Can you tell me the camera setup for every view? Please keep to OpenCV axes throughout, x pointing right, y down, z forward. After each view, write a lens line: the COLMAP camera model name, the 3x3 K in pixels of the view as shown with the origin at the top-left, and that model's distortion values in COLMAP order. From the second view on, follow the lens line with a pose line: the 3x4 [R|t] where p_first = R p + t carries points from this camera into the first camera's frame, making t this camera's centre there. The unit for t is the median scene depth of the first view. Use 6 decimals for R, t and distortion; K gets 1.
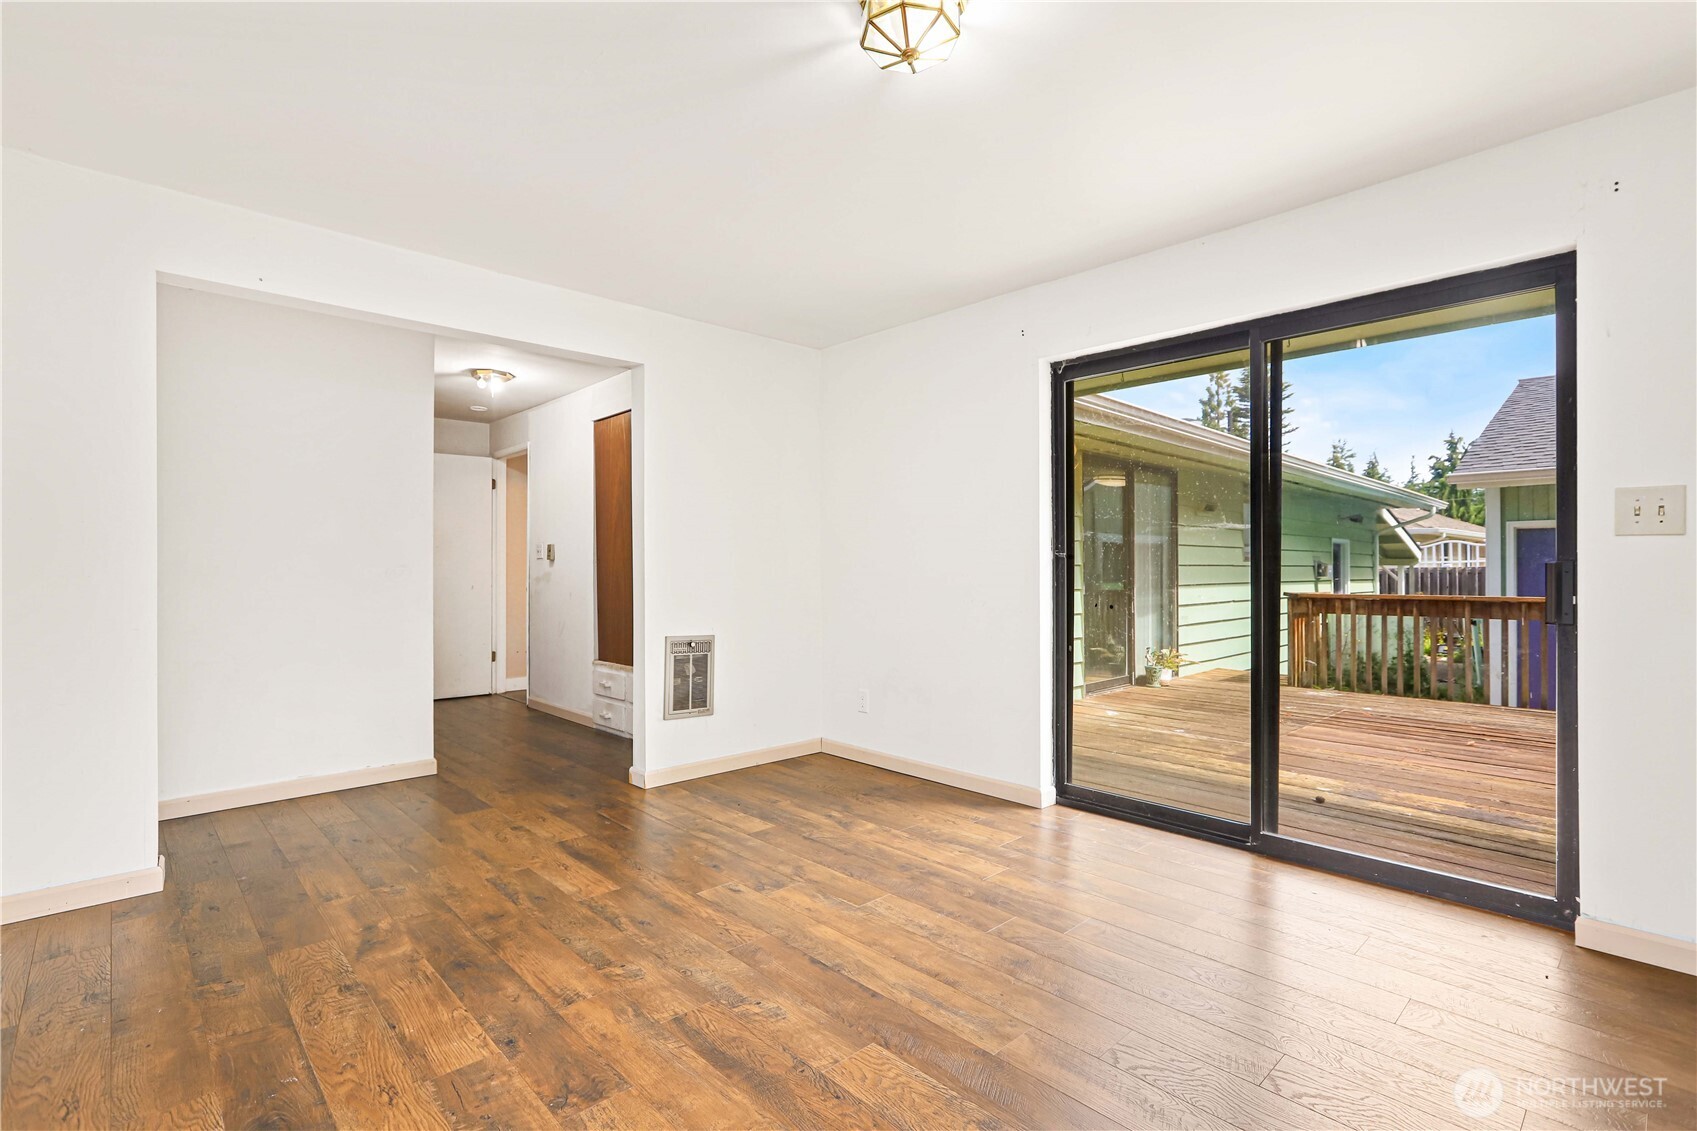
lens RADIAL K [[788.9, 0, 866.2], [0, 788.9, 564.3], [0, 0, 1]] dist [-0.053153, 0.023063]
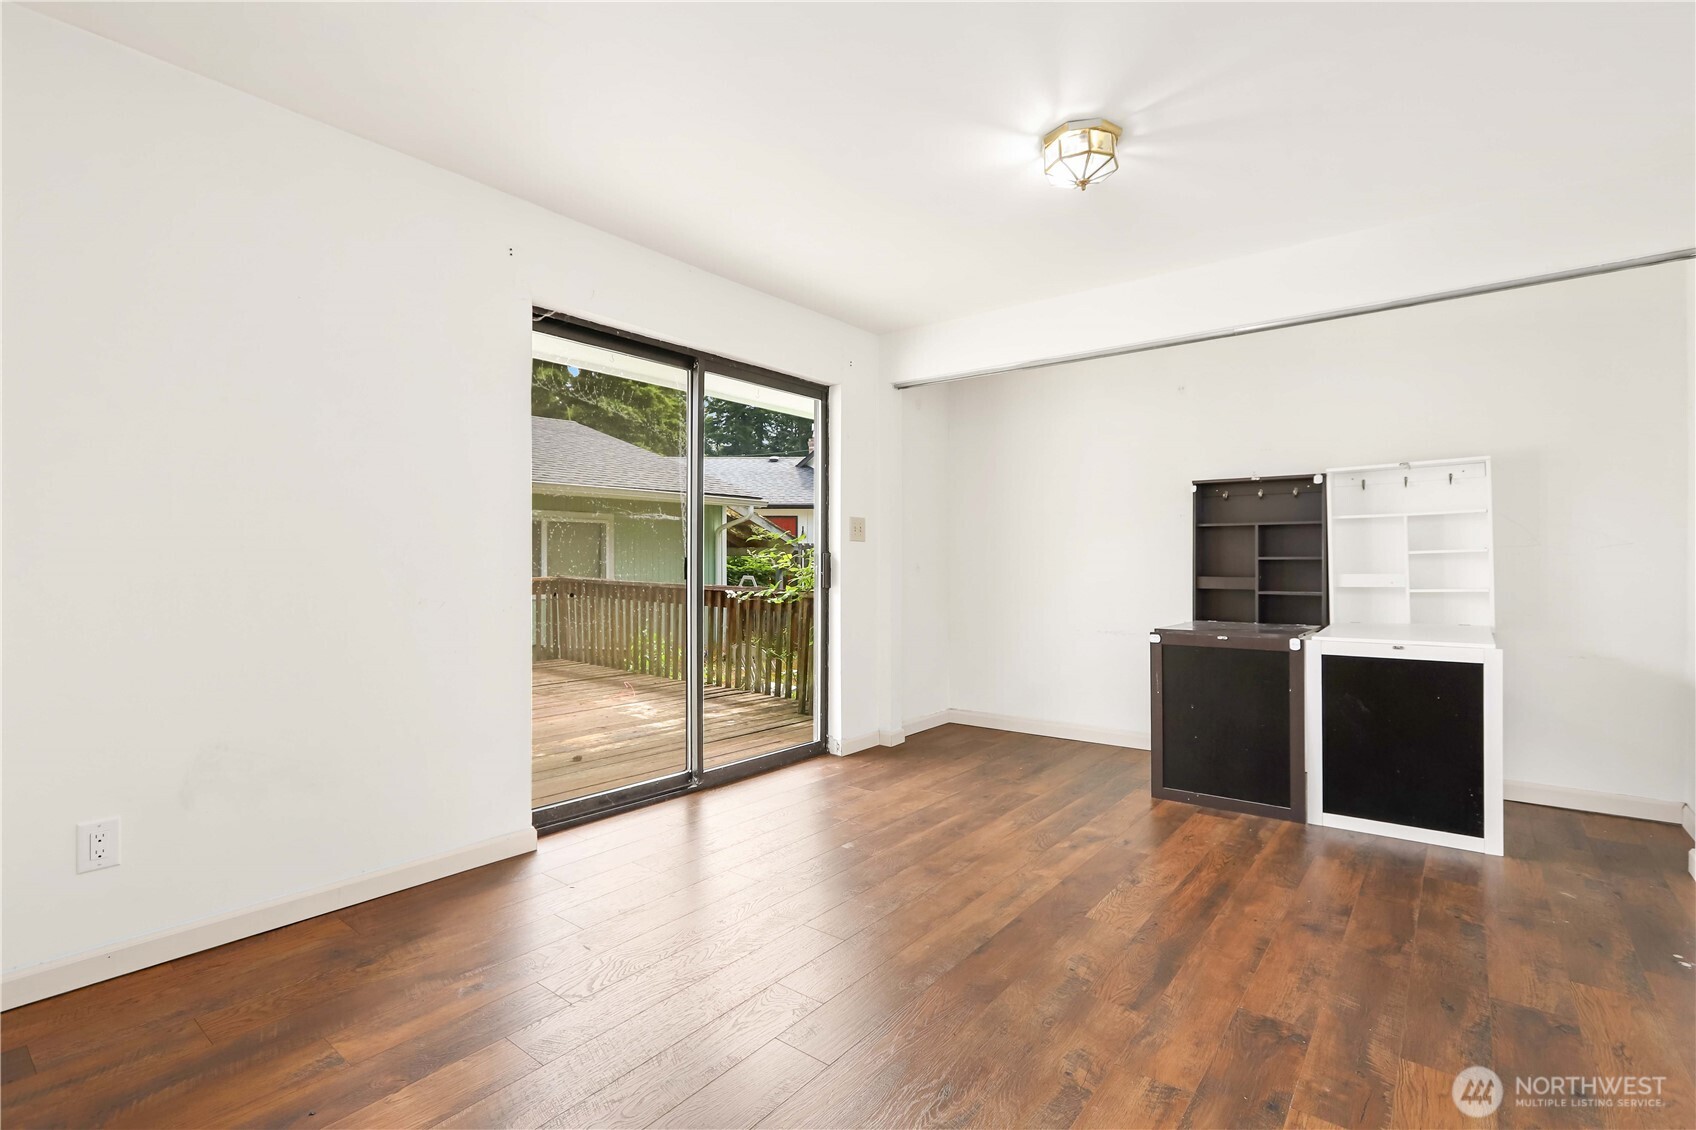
lens RADIAL K [[788.4, 0, 865.7], [0, 788.4, 563.8], [0, 0, 1]] dist [-0.053153, 0.023063]
pose [[-0.133999, -0.012396, 0.990904, -1.140158], [0.000361, 0.999921, 0.012558, 0.016759], [-0.990981, 0.002040, -0.133984, 1.443494]]
